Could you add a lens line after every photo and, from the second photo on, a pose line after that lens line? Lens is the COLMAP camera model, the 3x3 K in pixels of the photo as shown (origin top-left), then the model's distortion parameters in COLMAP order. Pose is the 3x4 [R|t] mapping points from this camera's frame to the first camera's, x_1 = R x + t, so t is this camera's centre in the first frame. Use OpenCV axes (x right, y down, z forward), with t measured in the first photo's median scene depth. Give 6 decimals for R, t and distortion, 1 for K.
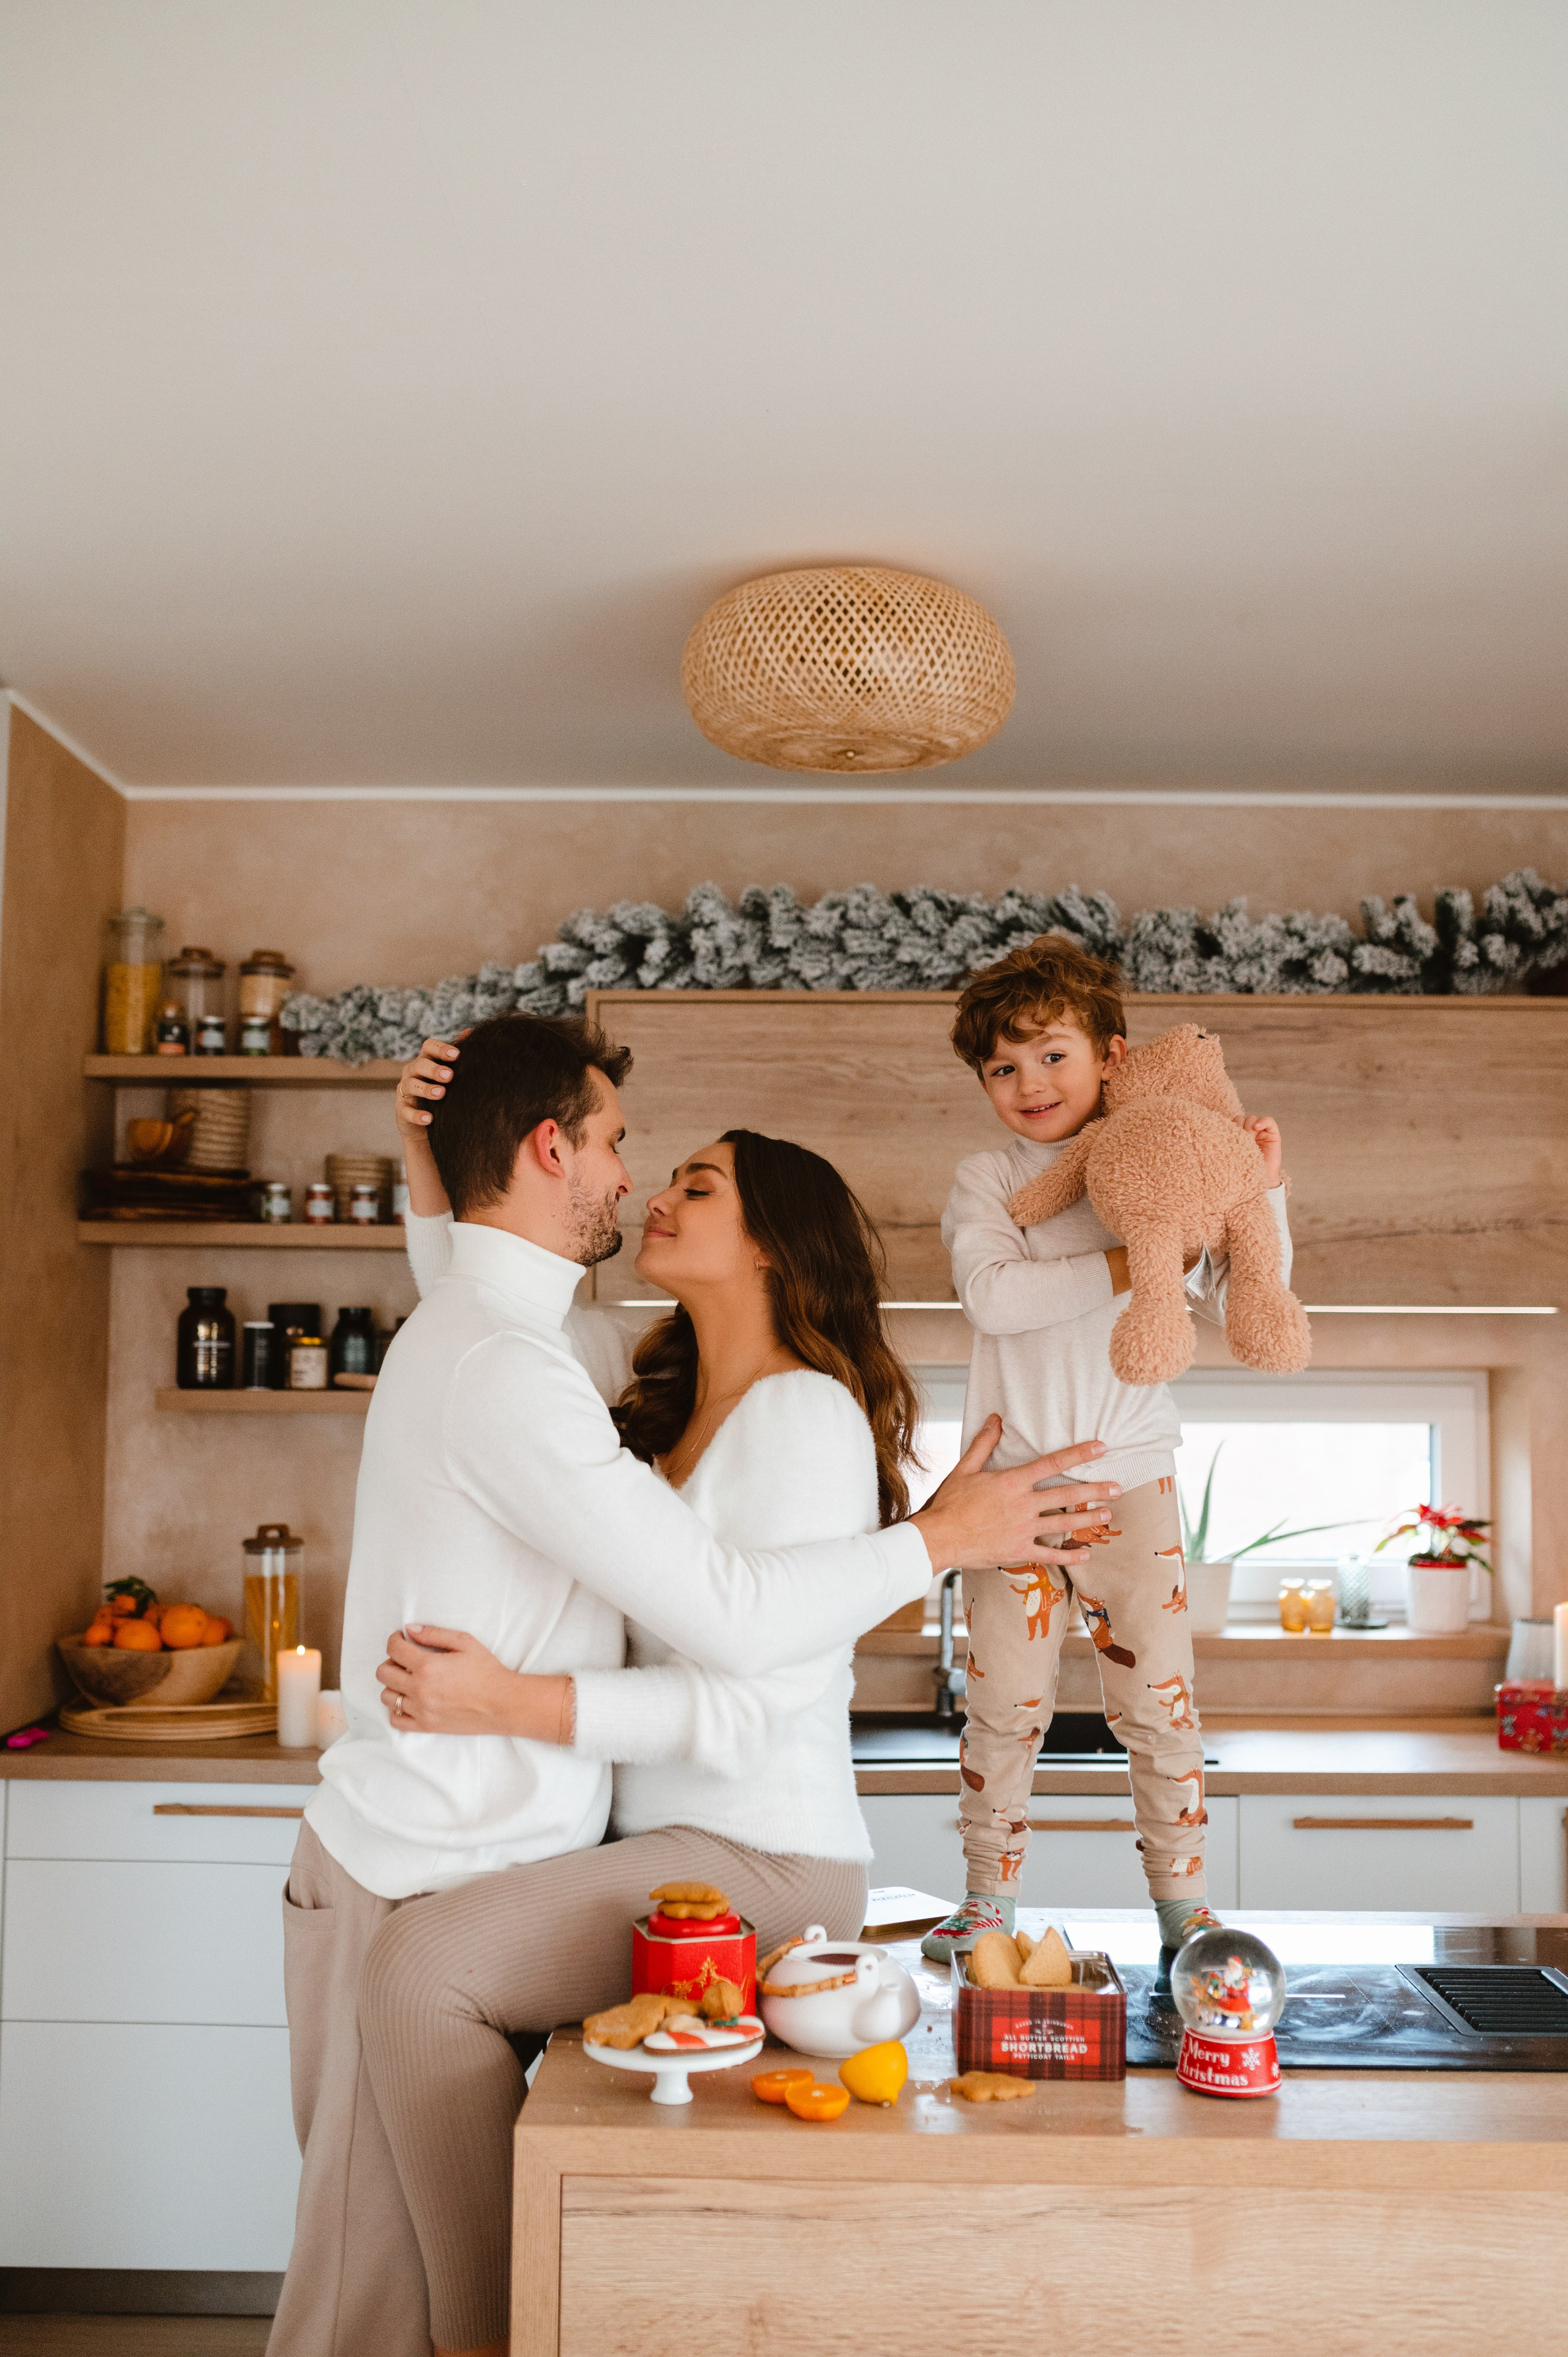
lens RADIAL K [[2252.9, 0, 783.7], [0, 2252.9, 1207.4], [0, 0, 1]] dist [-0.085154, 0.120051]
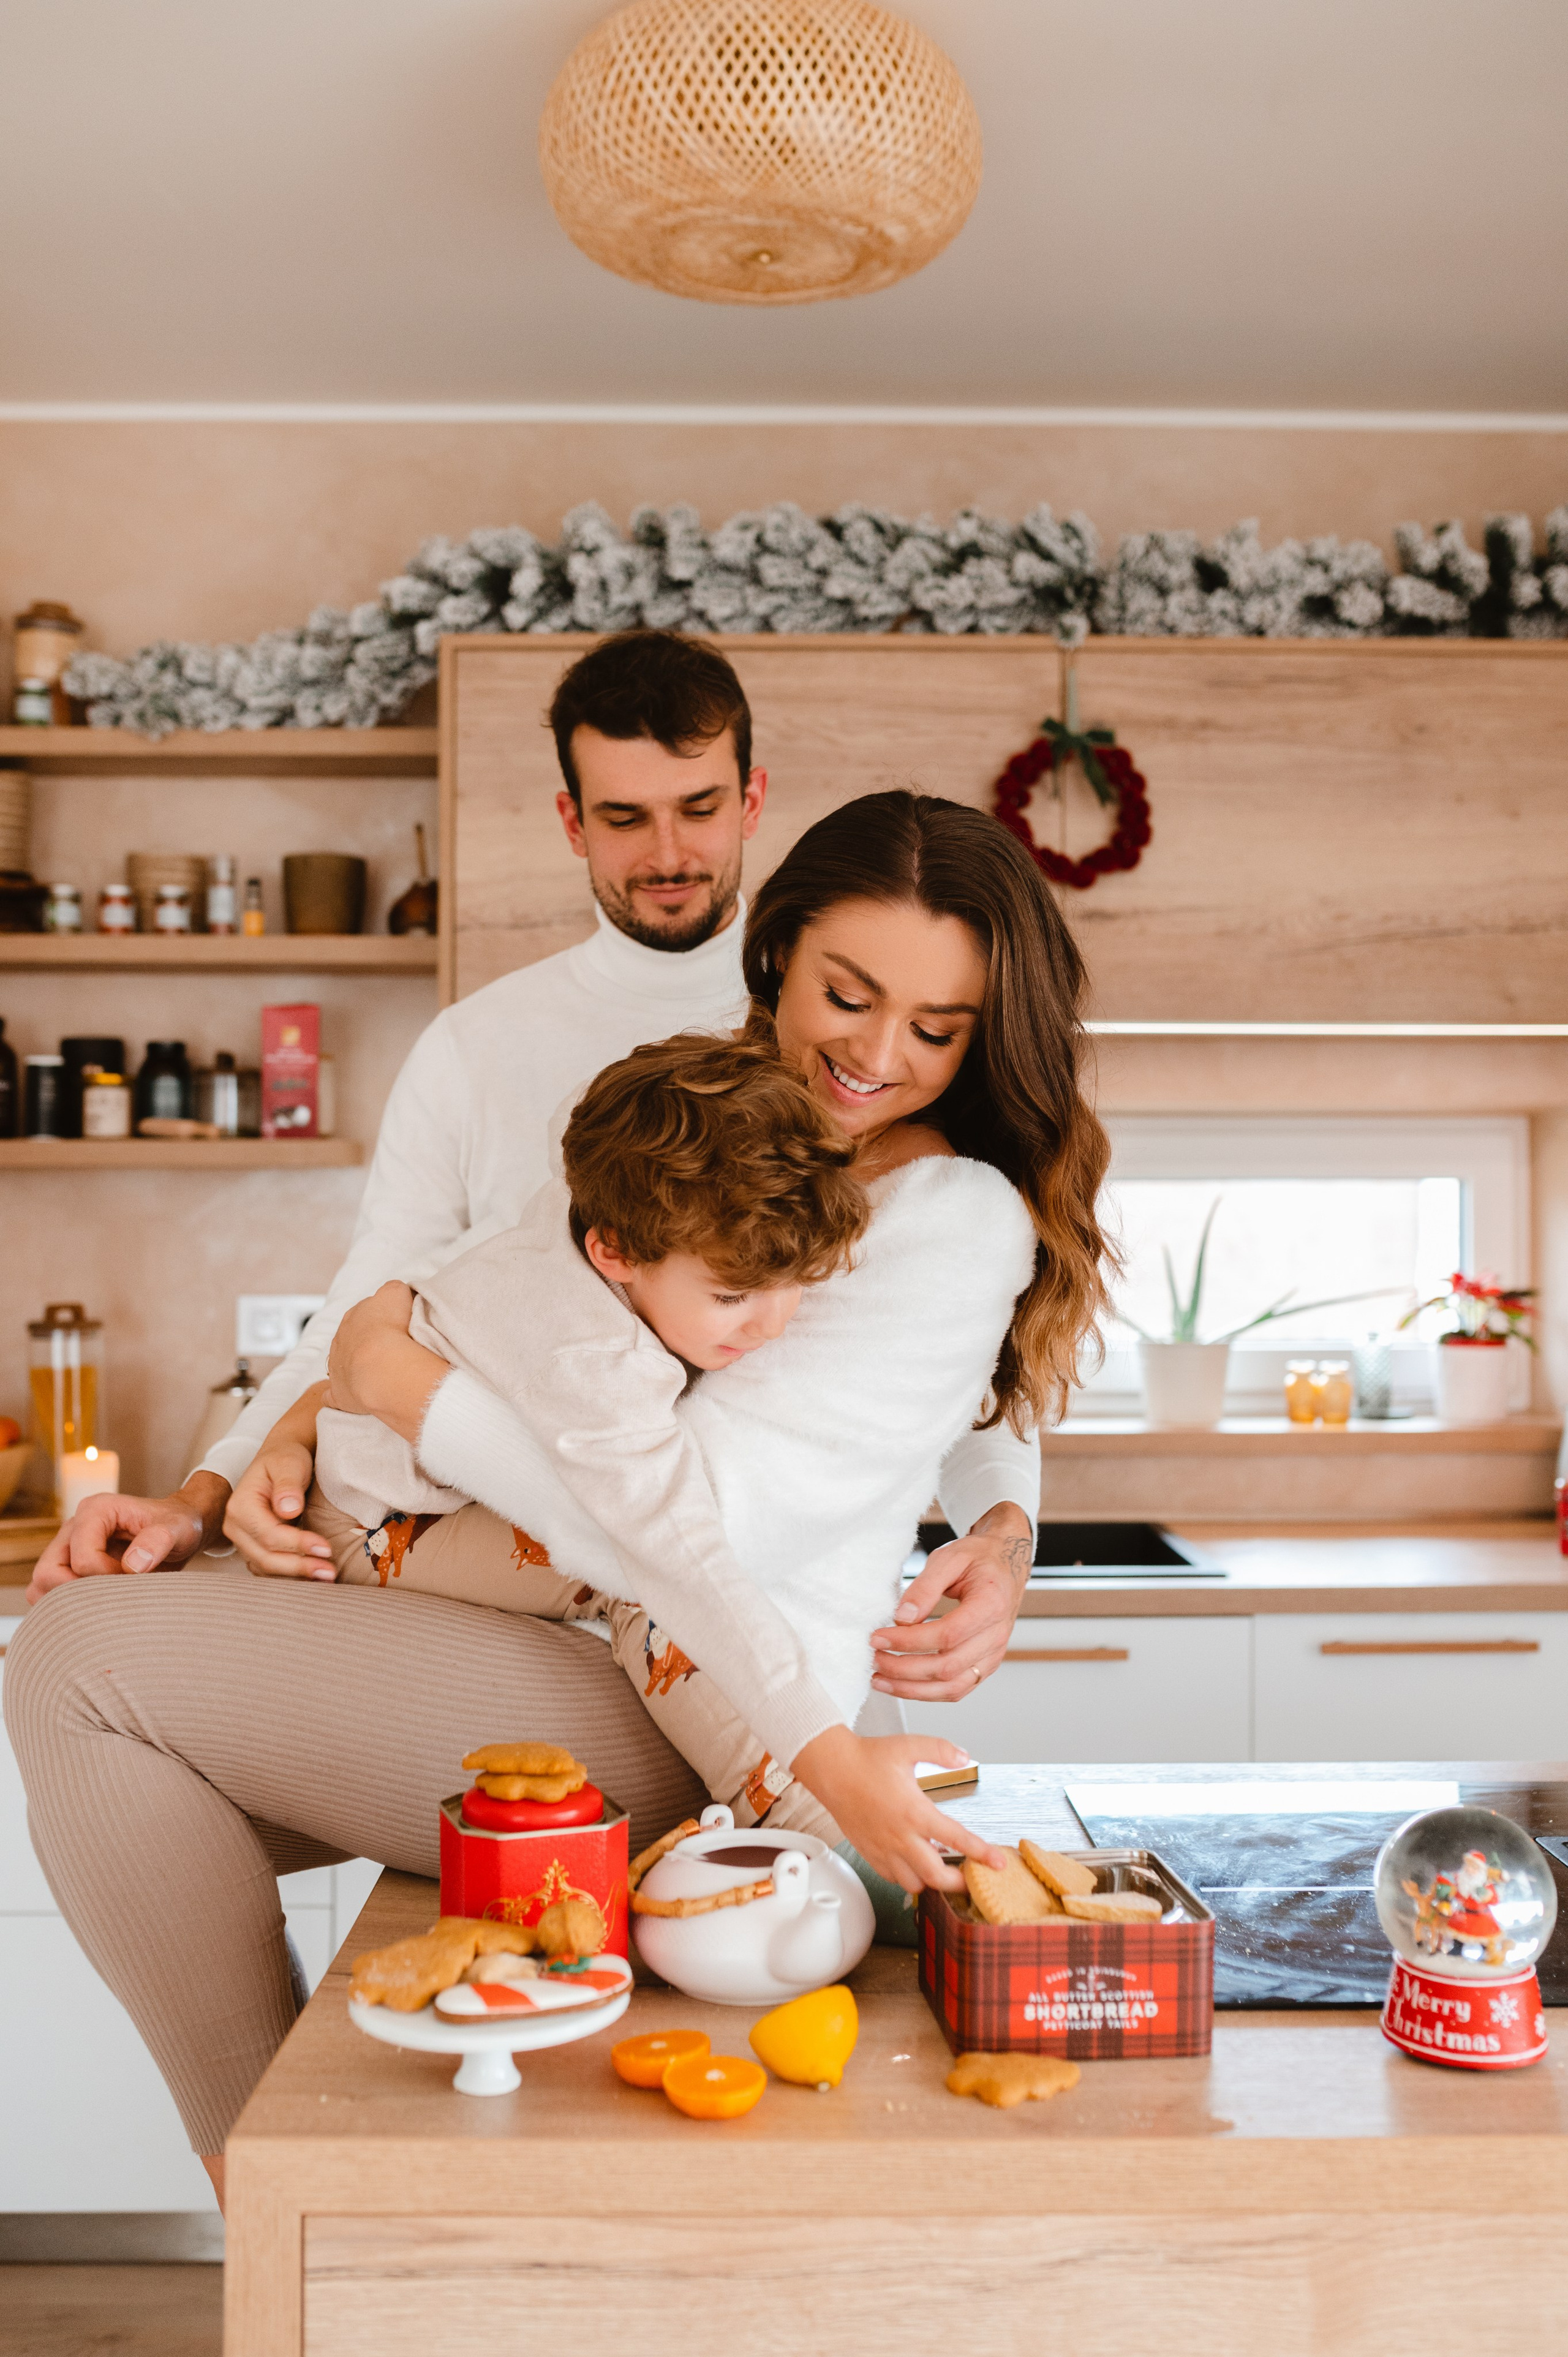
lens RADIAL K [[2252.9, 0, 783.7], [0, 2252.9, 1207.4], [0, 0, 1]] dist [-0.085154, 0.120051]
pose [[0.999463, -0.008221, 0.031726, 0.008045], [0.005990, 0.997542, 0.069809, 0.052852], [-0.032222, -0.069581, 0.997056, 0.187984]]
